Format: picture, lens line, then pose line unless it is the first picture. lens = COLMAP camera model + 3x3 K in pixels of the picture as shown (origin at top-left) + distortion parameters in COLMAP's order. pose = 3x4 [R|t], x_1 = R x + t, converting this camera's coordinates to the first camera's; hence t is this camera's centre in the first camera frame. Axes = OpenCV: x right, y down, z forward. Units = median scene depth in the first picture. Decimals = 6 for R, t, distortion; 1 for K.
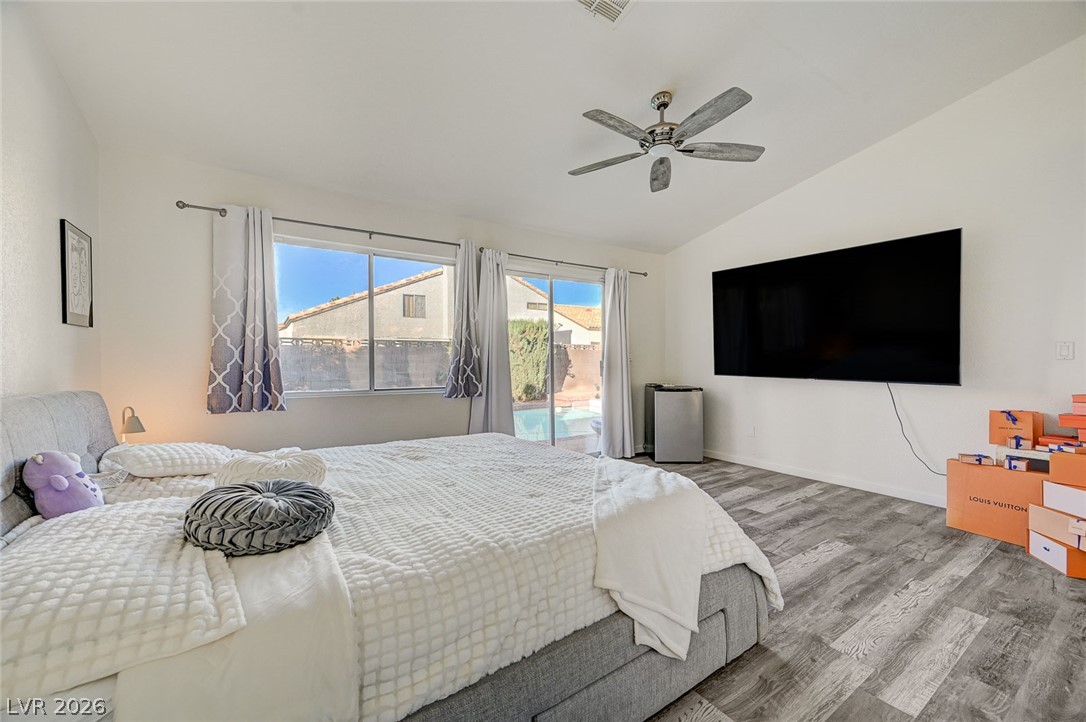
lens RADIAL K [[434.6, 0, 542.0], [0, 434.6, 363.4], [0, 0, 1]] dist [-0.000477, 0.001401]
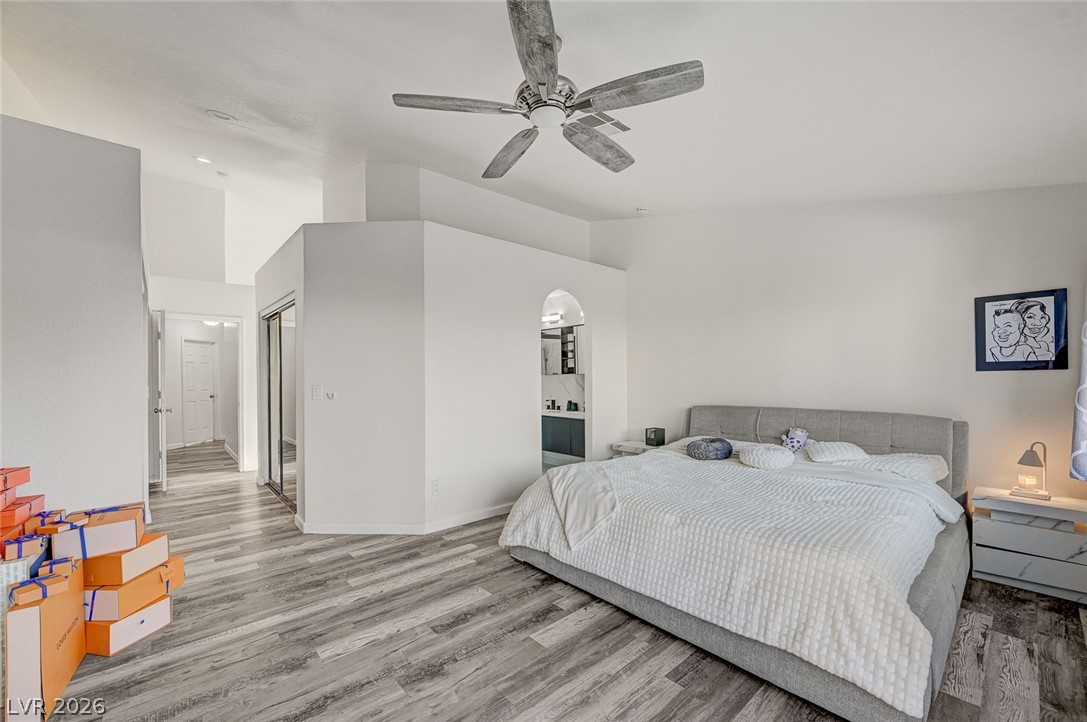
lens RADIAL K [[435.0, 0, 543.9], [0, 435.0, 372.5], [0, 0, 1]] dist [-0.000477, 0.001401]
pose [[-0.990466, 0.005562, -0.137648, 0.487217], [0.005120, 0.999981, 0.003566, -0.099674], [0.137665, 0.002828, -0.990475, 2.177172]]
